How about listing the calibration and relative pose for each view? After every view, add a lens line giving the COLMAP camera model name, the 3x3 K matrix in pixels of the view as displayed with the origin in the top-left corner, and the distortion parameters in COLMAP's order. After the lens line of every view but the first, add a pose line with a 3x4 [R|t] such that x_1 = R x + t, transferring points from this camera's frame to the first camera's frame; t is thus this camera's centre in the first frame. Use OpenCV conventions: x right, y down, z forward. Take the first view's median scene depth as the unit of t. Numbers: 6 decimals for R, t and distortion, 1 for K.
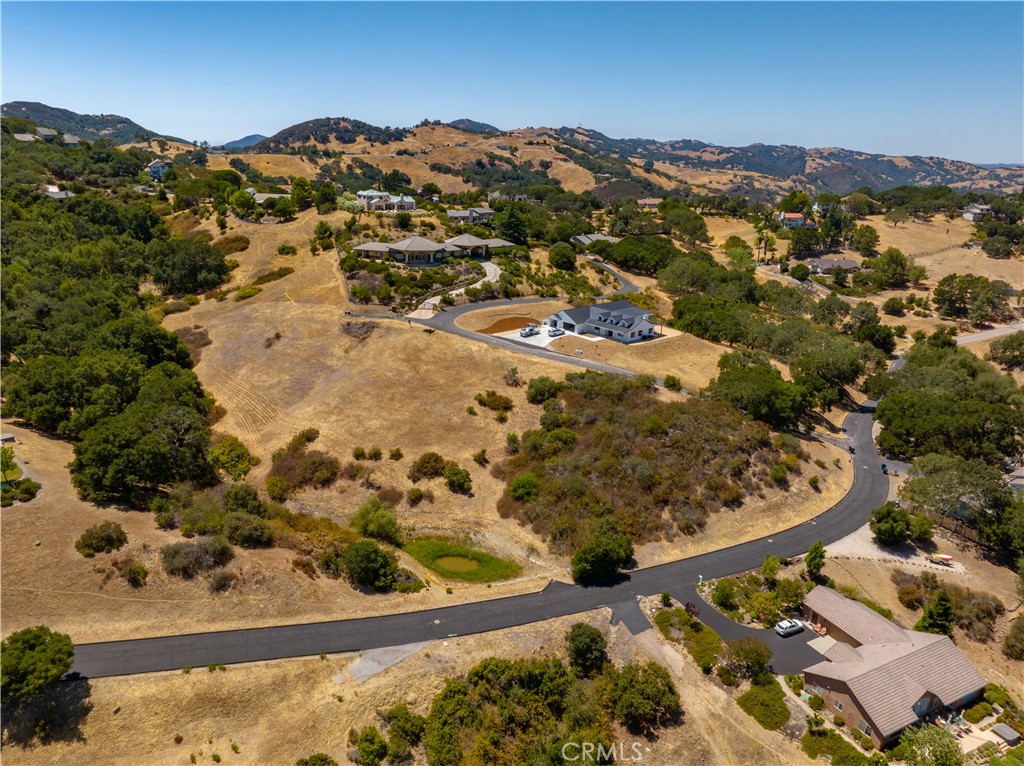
lens RADIAL K [[719.7, 0, 507.4], [0, 719.7, 381.1], [0, 0, 1]] dist [-0.045581, 0.011091]
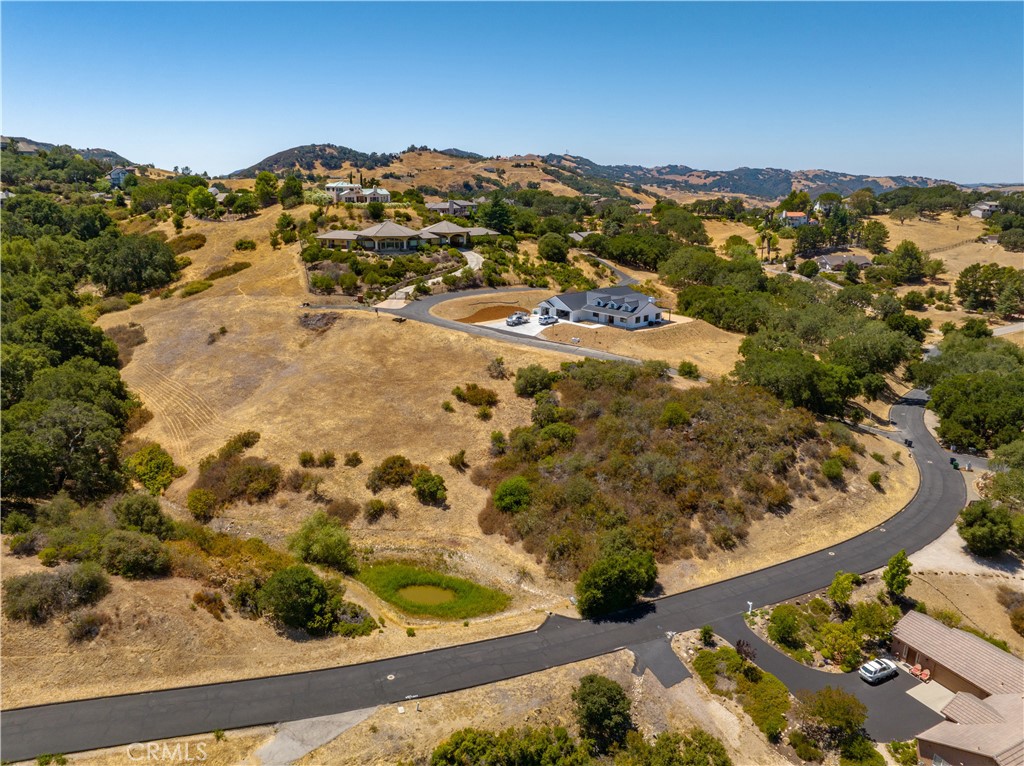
lens RADIAL K [[719.7, 0, 508.0], [0, 719.7, 381.2], [0, 0, 1]] dist [-0.045581, 0.011091]
pose [[0.999693, -0.022330, 0.010767, 0.011533], [0.022736, 0.998975, -0.039131, 0.049129], [-0.009882, 0.039364, 0.999176, 0.188999]]
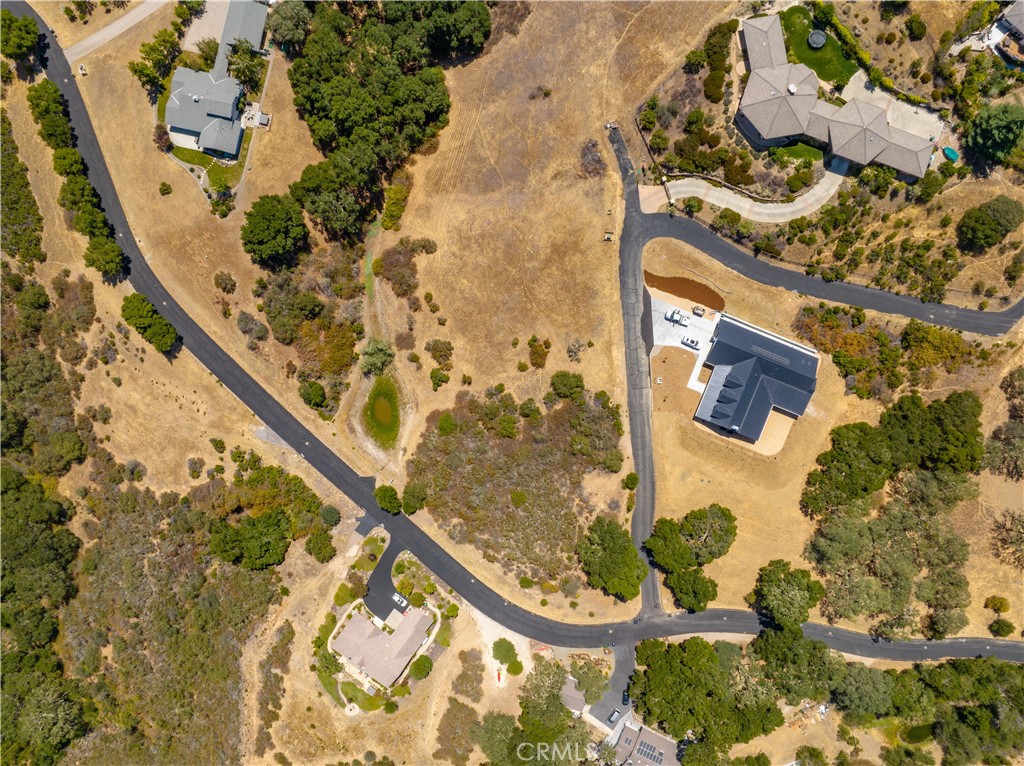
lens RADIAL K [[719.7, 0, 508.3], [0, 719.7, 385.2], [0, 0, 1]] dist [-0.045581, 0.011091]
pose [[0.455247, 0.890200, -0.017136, 0.031206], [-0.271694, 0.157221, 0.949455, -1.172821], [0.847899, -0.427581, 0.313436, 0.623468]]
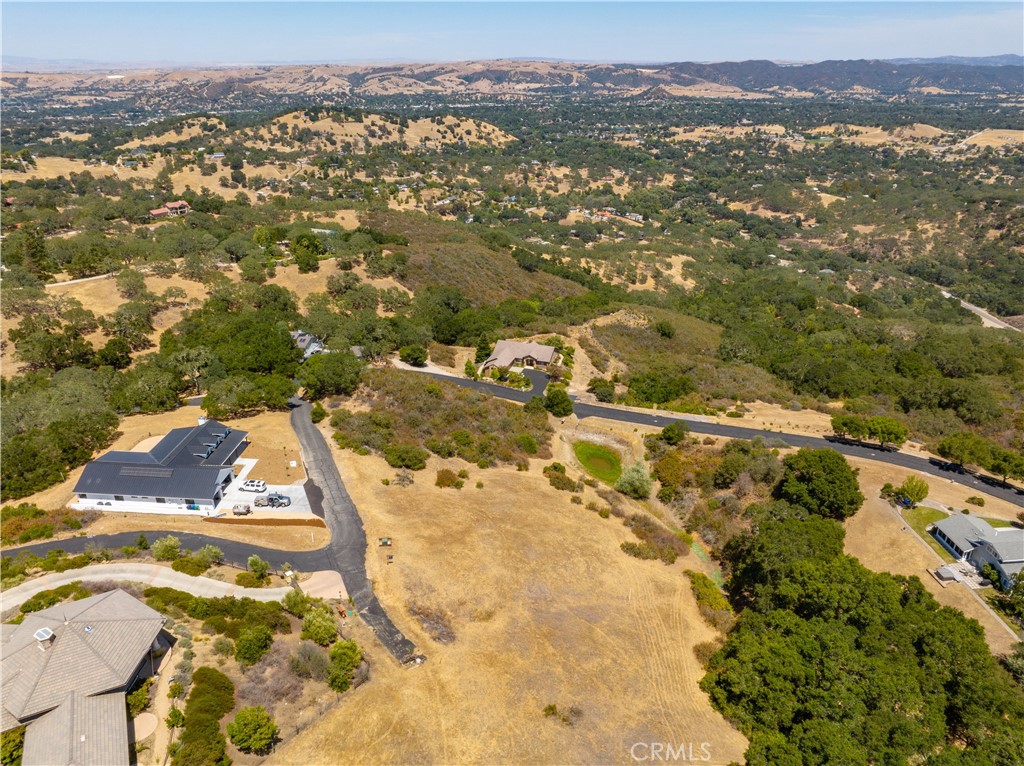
lens RADIAL K [[719.7, 0, 512.2], [0, 719.7, 380.6], [0, 0, 1]] dist [-0.045581, 0.011091]
pose [[-0.708114, -0.314981, 0.631950, -0.695639], [0.204471, 0.765171, 0.610496, -0.695778], [-0.675844, 0.561517, -0.477424, 1.452487]]
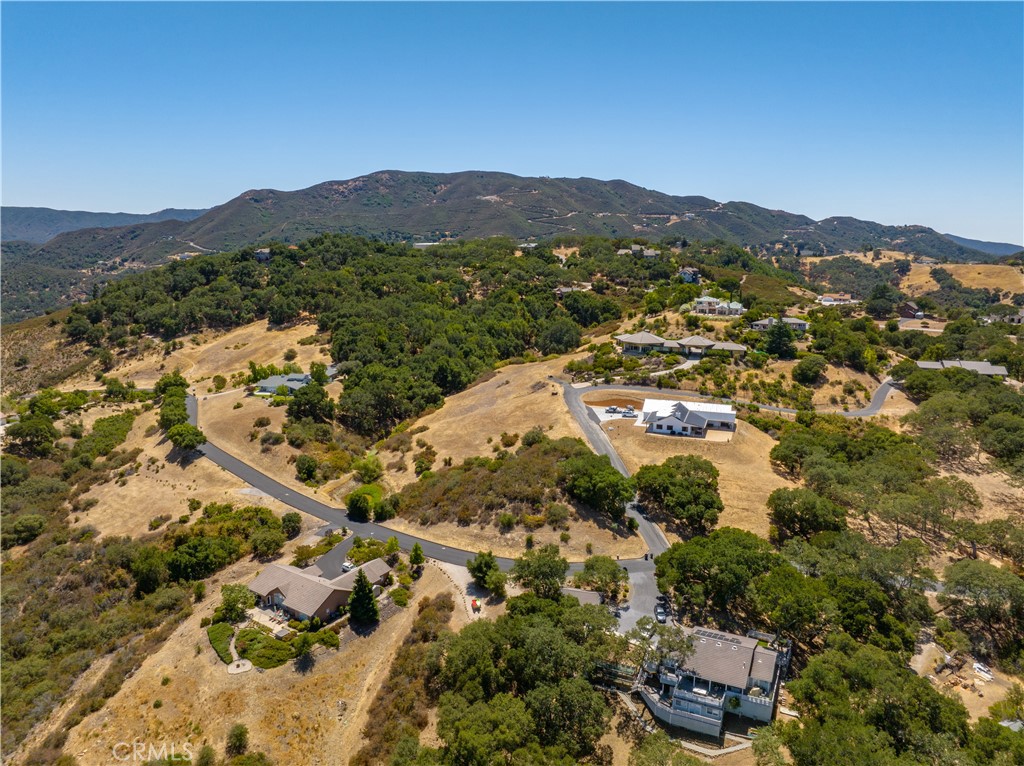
lens RADIAL K [[719.7, 0, 513.9], [0, 719.7, 375.8], [0, 0, 1]] dist [-0.045581, 0.011091]
pose [[0.497072, 0.135565, -0.857054, 1.292654], [-0.262003, 0.965067, 0.000694, -0.105583], [0.827209, 0.224205, 0.515226, 0.280795]]
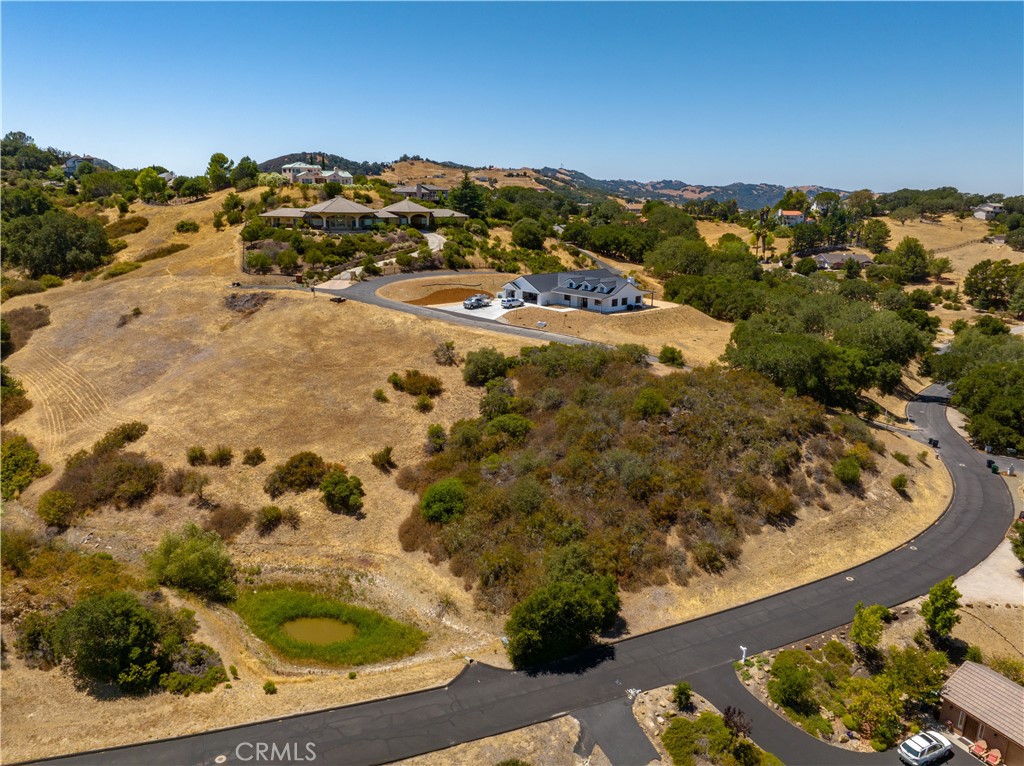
lens RADIAL K [[719.7, 0, 508.3], [0, 719.7, 380.9], [0, 0, 1]] dist [-0.045581, 0.011091]
pose [[0.999698, -0.015584, 0.019007, 0.063399], [0.016676, 0.998136, -0.058707, 0.074284], [-0.018057, 0.059006, 0.998094, 0.339169]]
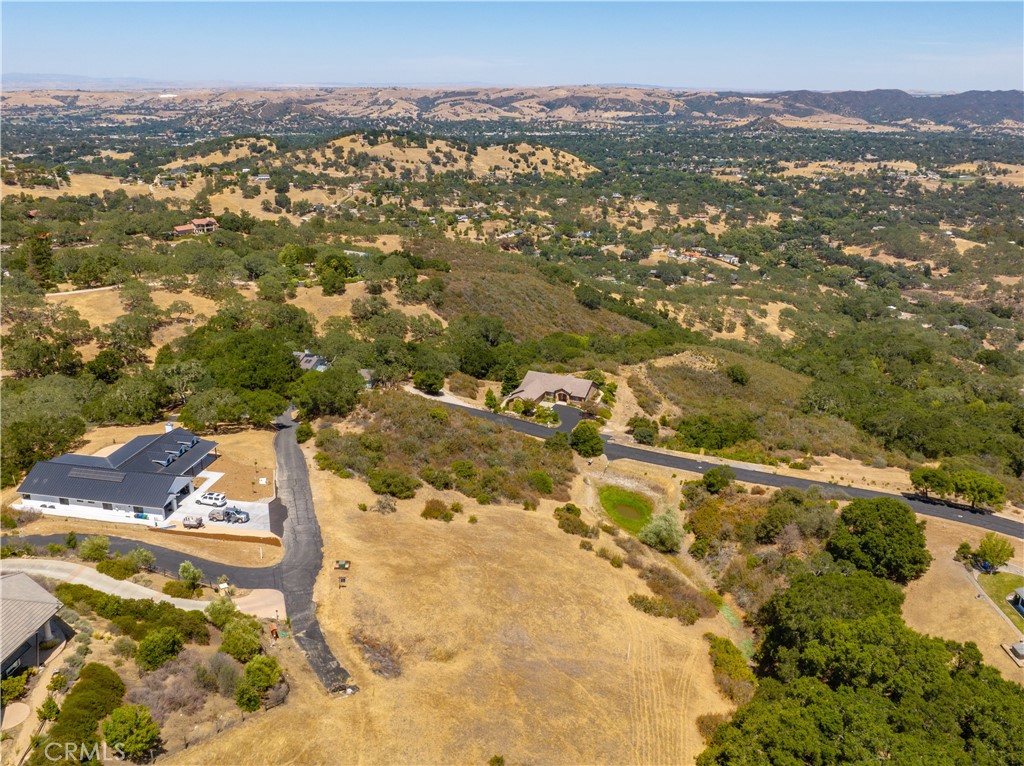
lens RADIAL K [[845.3, 0, 512.4], [0, 845.3, 341.9], [0, 0, 1]] dist [-0.044484, 0.007340]
pose [[-0.632401, -0.259435, 0.729906, -0.789783], [0.217554, 0.844845, 0.488781, -0.642032], [-0.743464, 0.467899, -0.477840, 1.432989]]
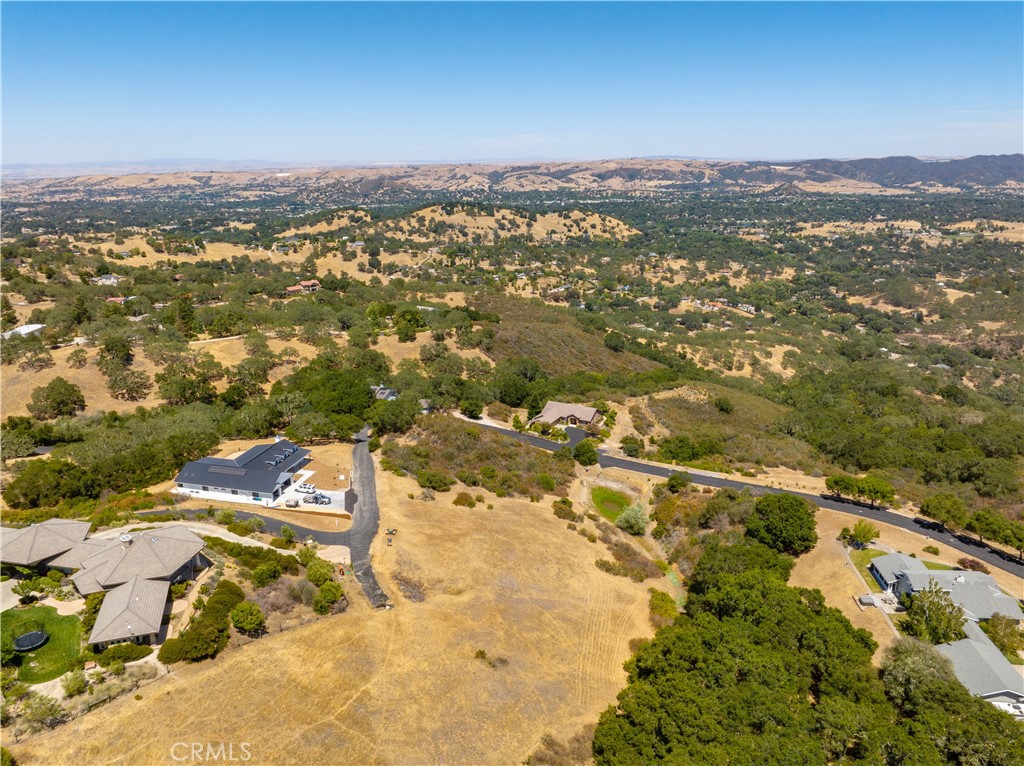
lens RADIAL K [[719.7, 0, 513.4], [0, 719.7, 379.8], [0, 0, 1]] dist [-0.045581, 0.011091]
pose [[-0.572294, -0.261248, 0.777322, -0.979379], [0.255249, 0.844062, 0.471601, -0.712633], [-0.779313, 0.468305, -0.416368, 1.453732]]
